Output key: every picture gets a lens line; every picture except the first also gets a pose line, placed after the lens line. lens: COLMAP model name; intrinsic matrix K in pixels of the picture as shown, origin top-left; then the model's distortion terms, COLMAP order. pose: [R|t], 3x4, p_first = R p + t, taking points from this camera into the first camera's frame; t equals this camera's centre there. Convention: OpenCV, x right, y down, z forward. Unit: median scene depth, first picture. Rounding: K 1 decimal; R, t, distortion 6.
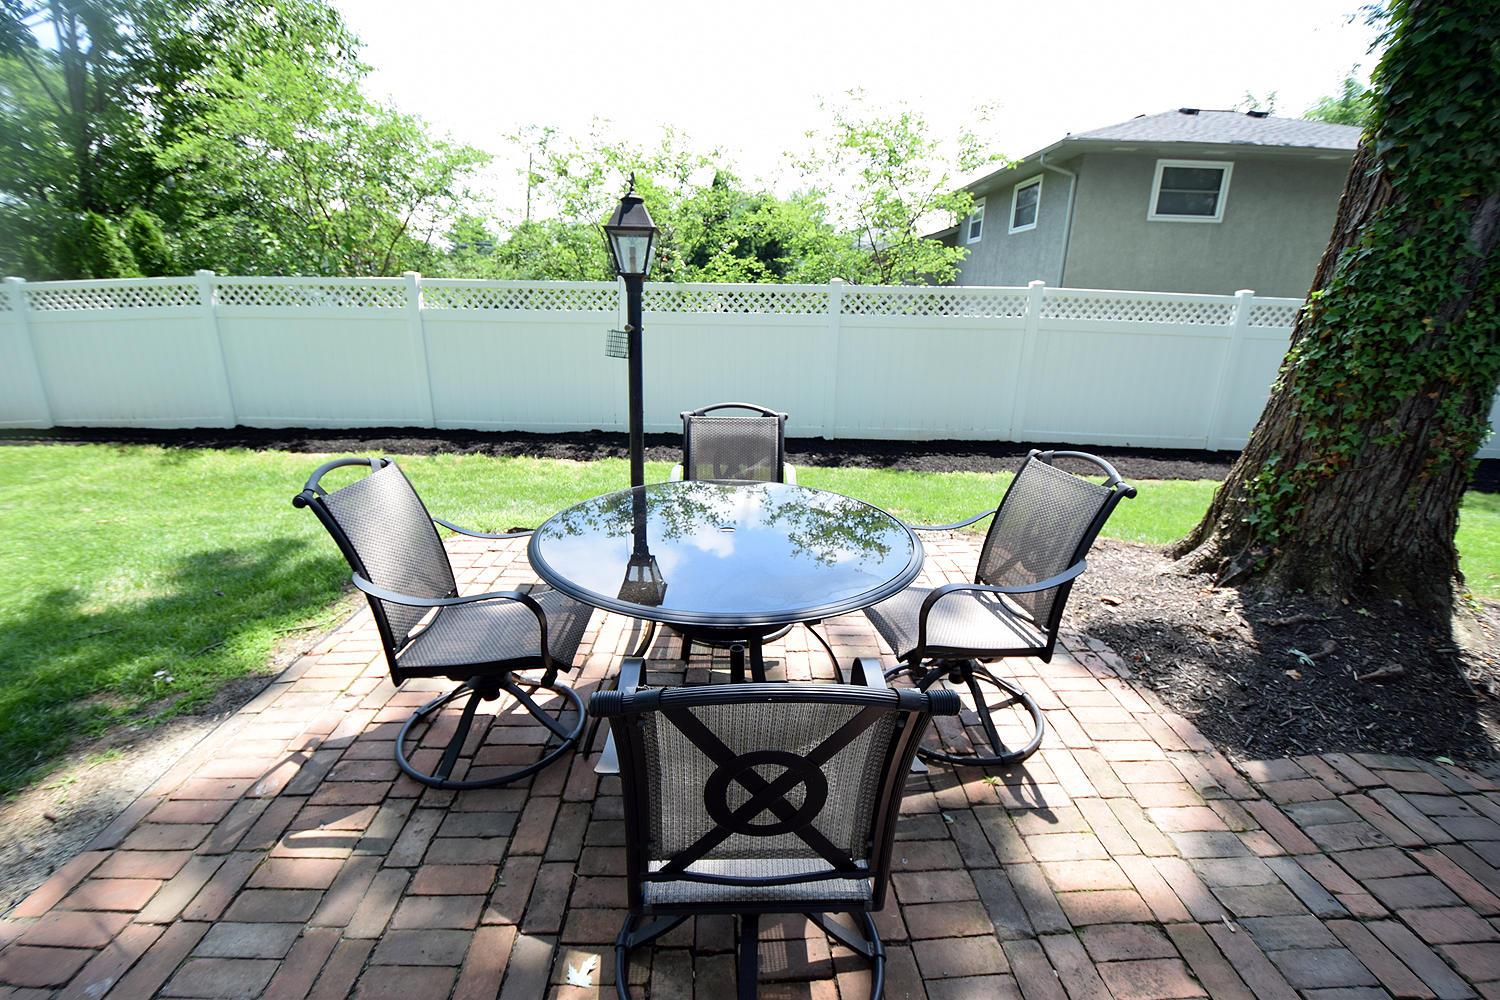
lens RADIAL K [[661.0, 0, 752.8], [0, 661.0, 501.8], [0, 0, 1]] dist [-0.000715, -0.012257]
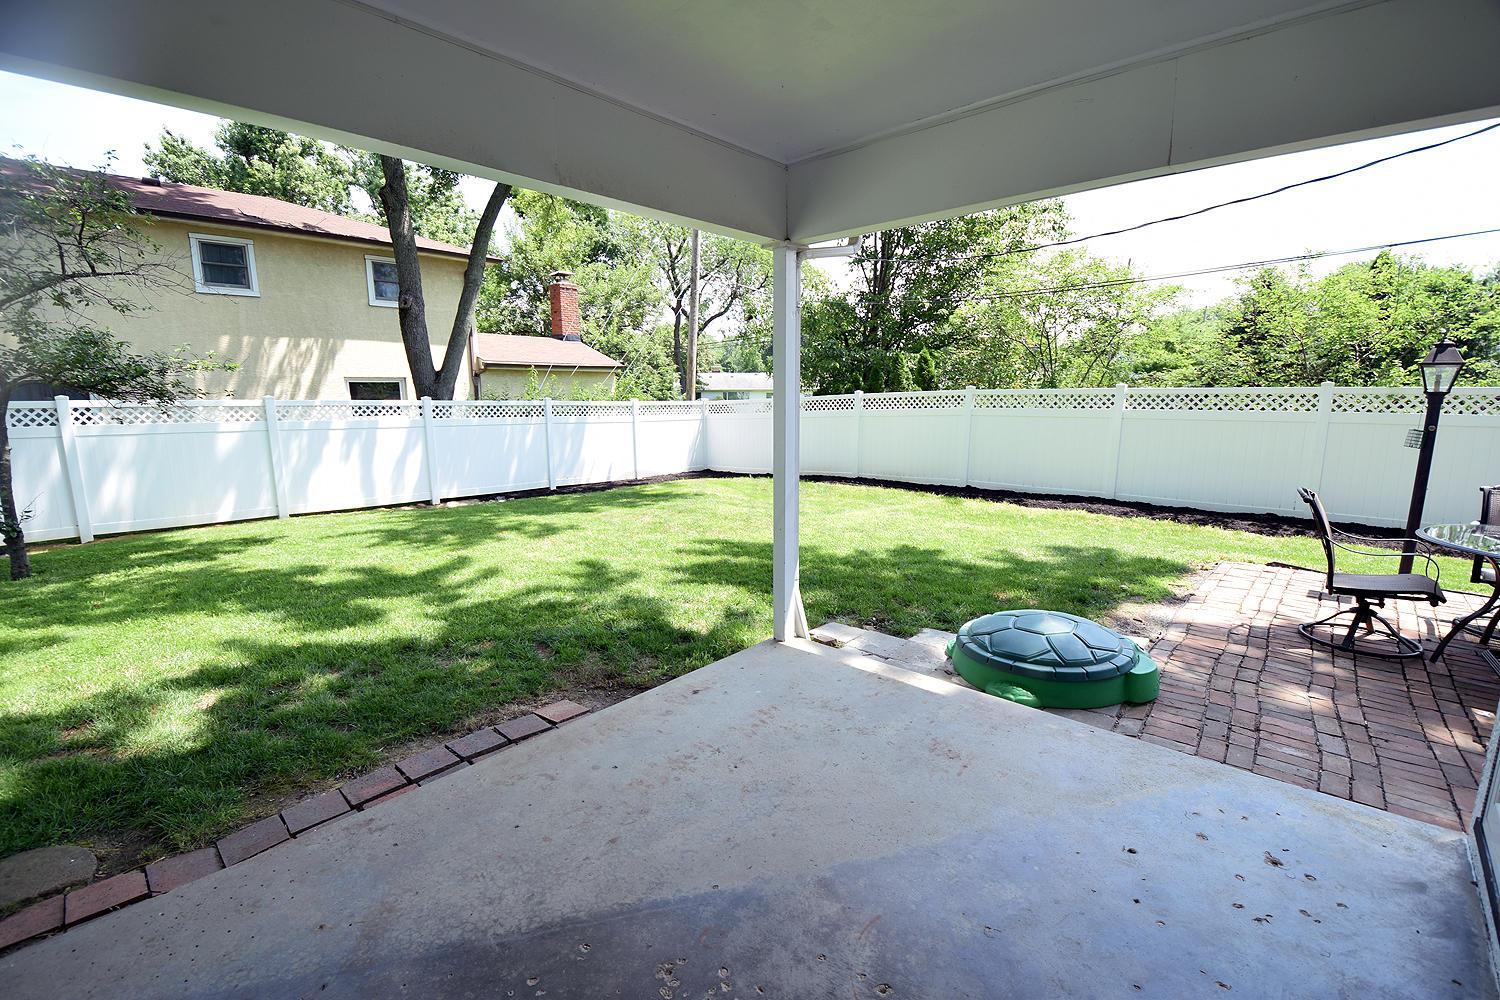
lens RADIAL K [[661.0, 0, 753.6], [0, 661.0, 506.1], [0, 0, 1]] dist [-0.000715, -0.012257]
pose [[0.722381, 0.095979, -0.684802, -0.120642], [-0.187964, 0.980287, -0.060886, 0.129754], [0.665459, 0.172701, 0.726181, -0.474426]]
